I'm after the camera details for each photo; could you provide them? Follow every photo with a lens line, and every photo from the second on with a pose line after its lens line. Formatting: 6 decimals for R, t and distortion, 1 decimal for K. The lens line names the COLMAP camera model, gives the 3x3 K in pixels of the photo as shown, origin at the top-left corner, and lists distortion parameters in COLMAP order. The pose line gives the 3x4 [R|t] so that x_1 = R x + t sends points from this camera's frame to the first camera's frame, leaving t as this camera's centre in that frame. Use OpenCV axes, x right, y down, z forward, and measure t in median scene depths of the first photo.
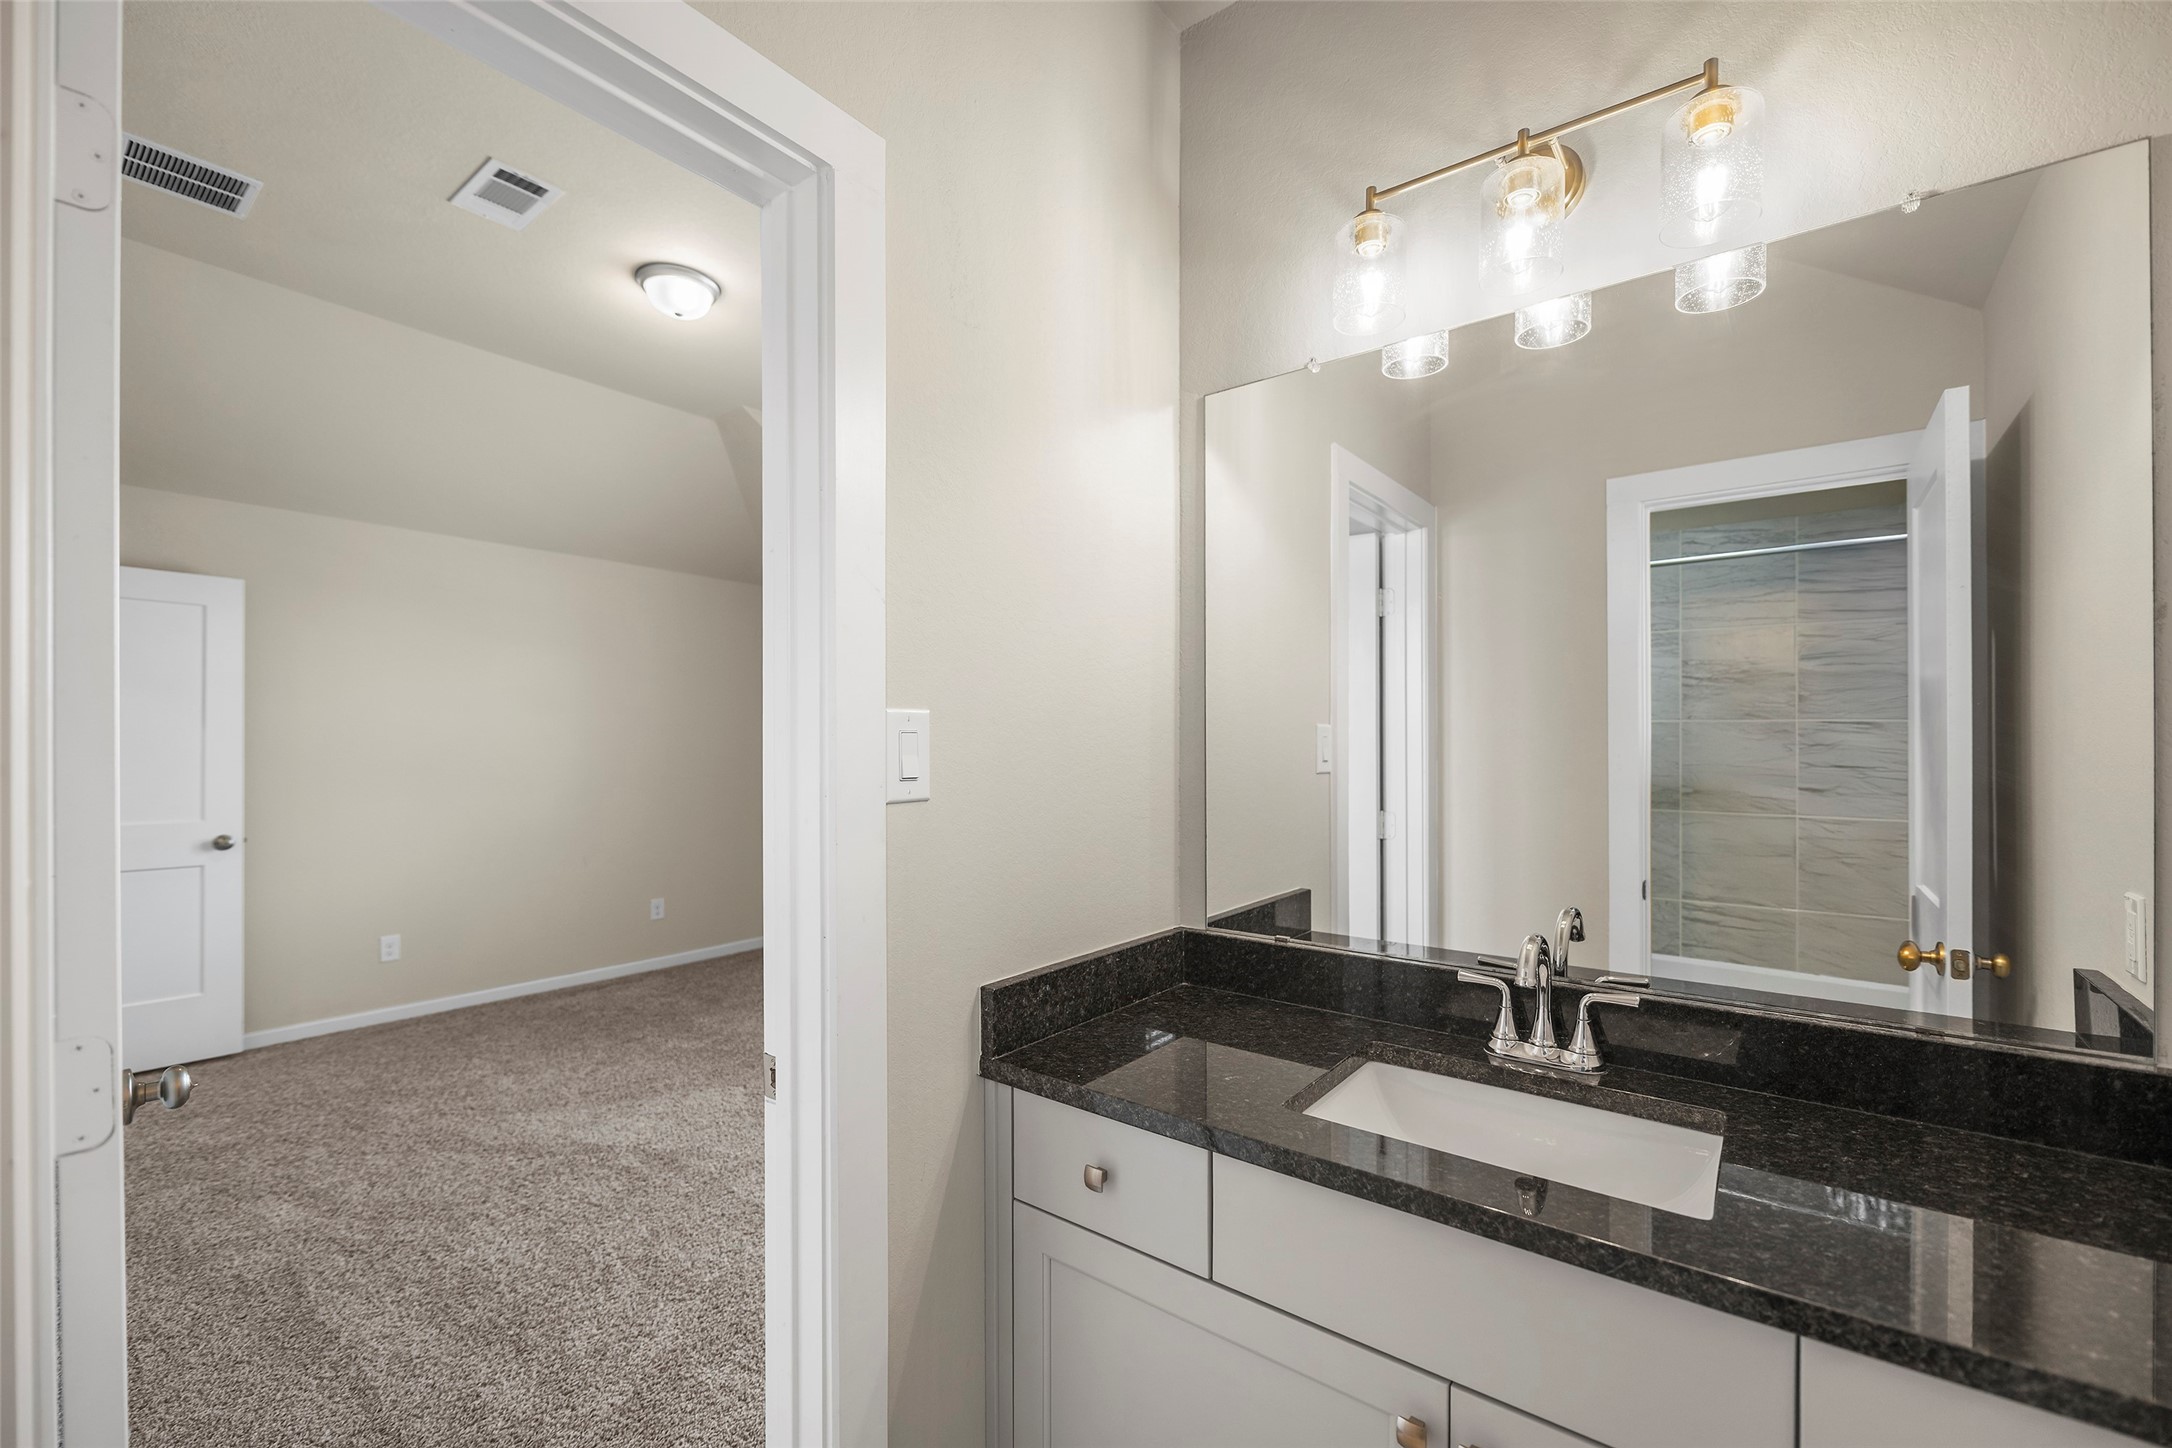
lens RADIAL K [[872.1, 0, 1081.4], [0, 872.1, 737.5], [0, 0, 1]] dist [-0.006061, -0.000751]
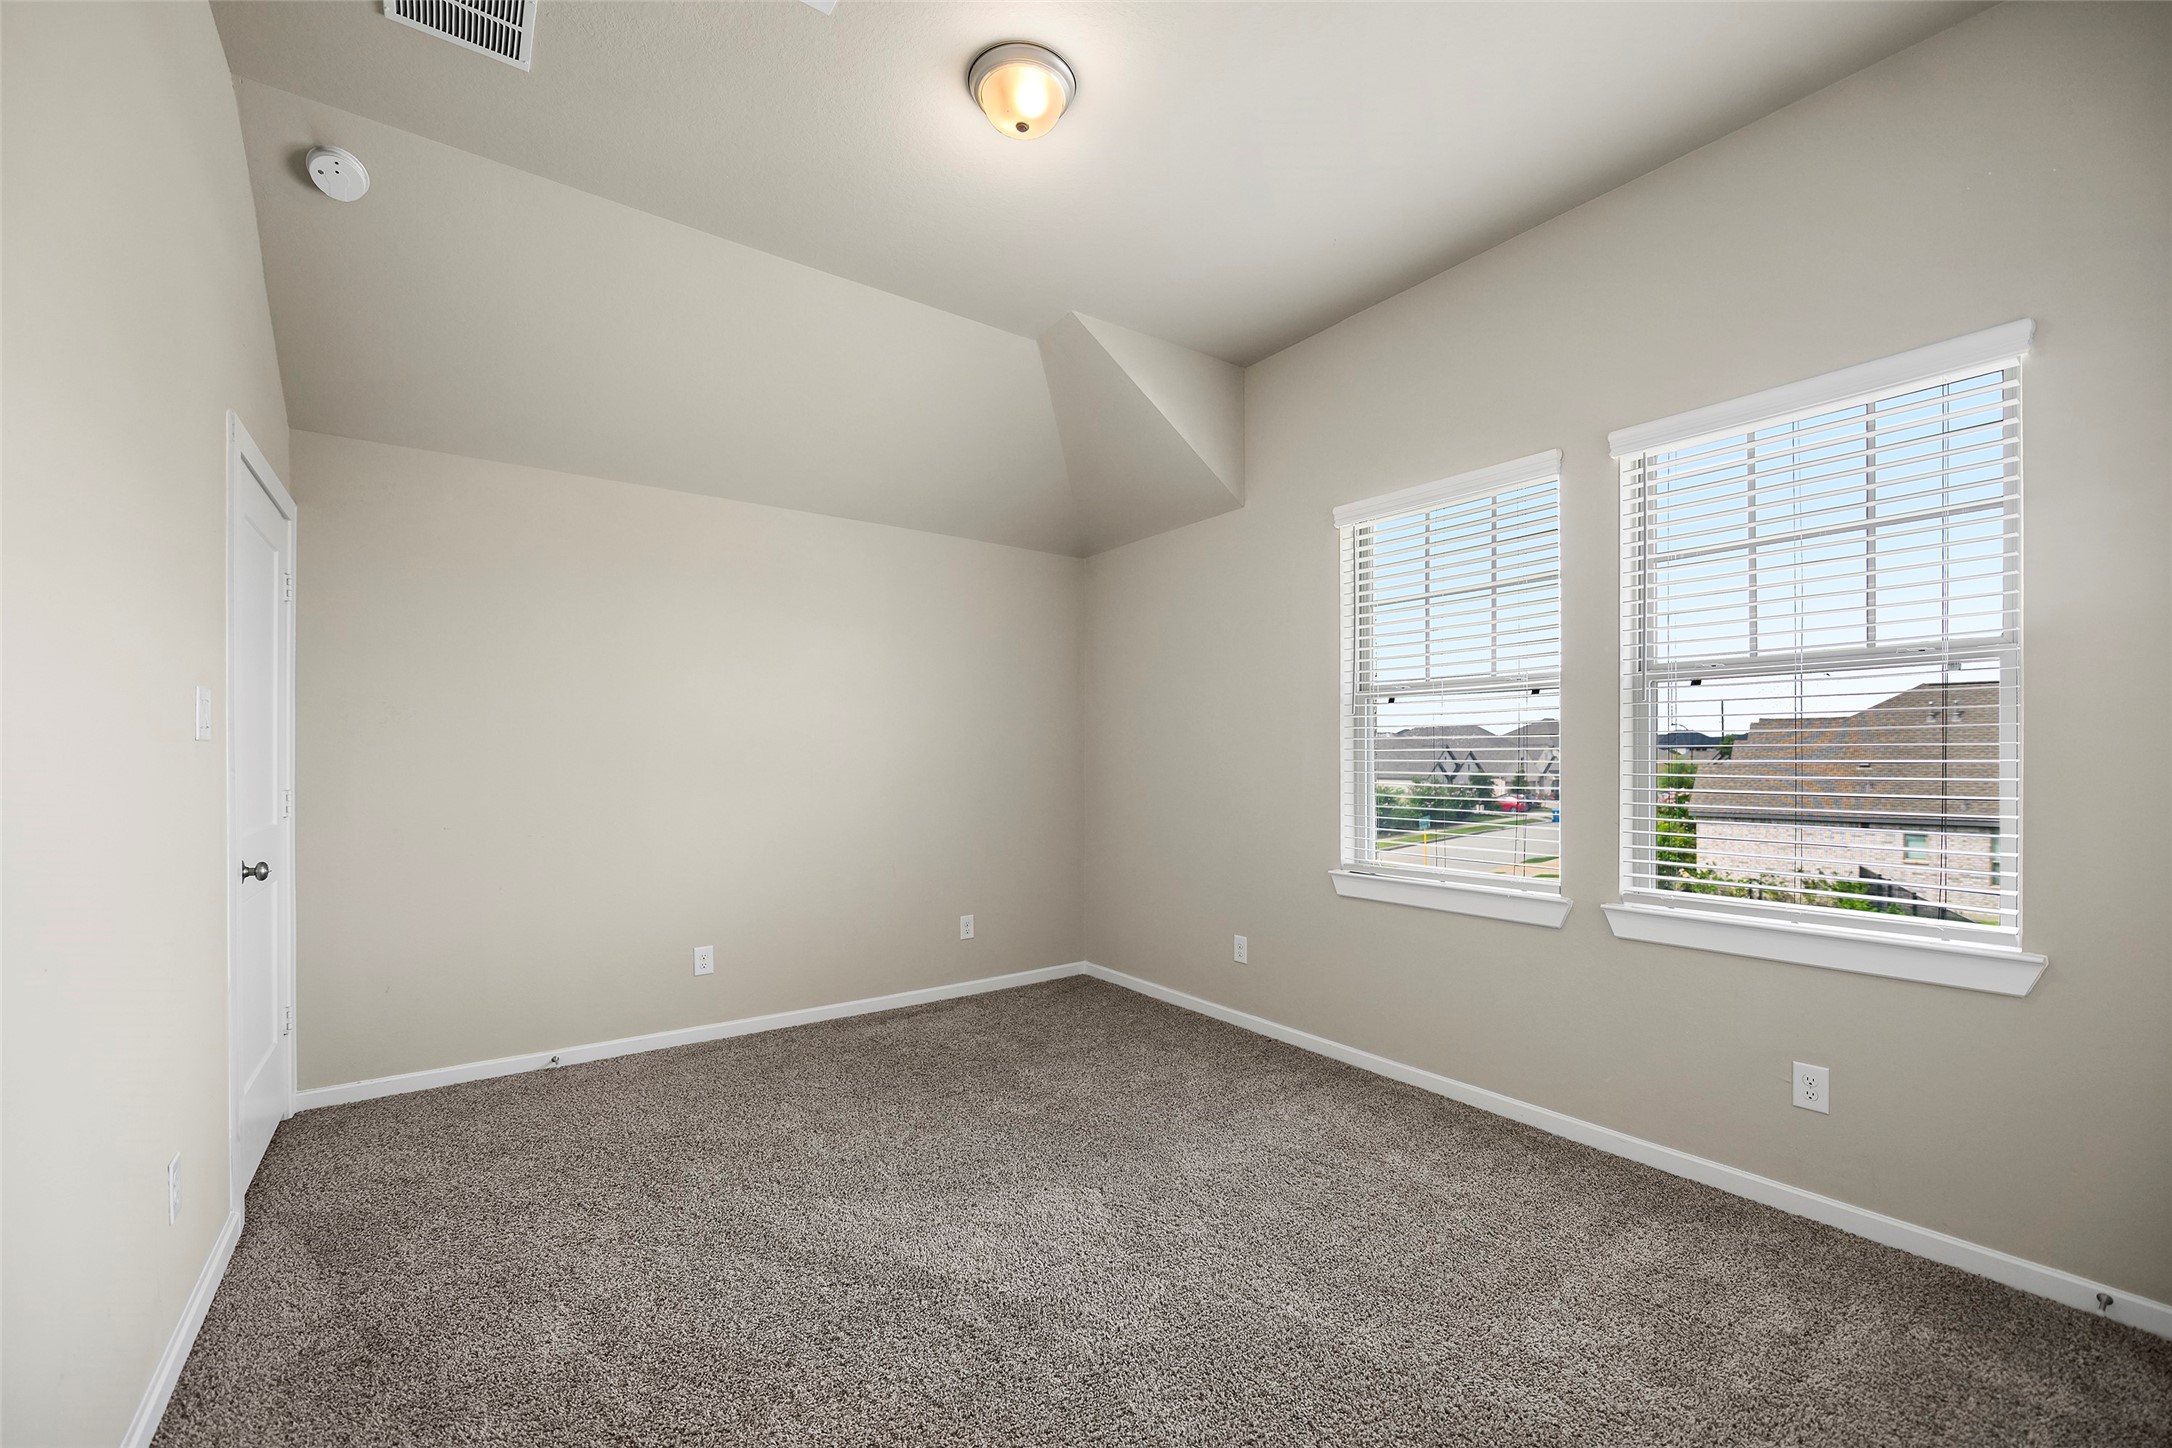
lens RADIAL K [[872.1, 0, 1084.3], [0, 872.1, 744.3], [0, 0, 1]] dist [-0.006061, -0.000751]
pose [[0.959307, -0.006884, -0.282282, -0.178234], [0.004657, 0.999953, -0.008561, 0.030178], [0.282328, 0.006898, 0.959293, 0.270650]]
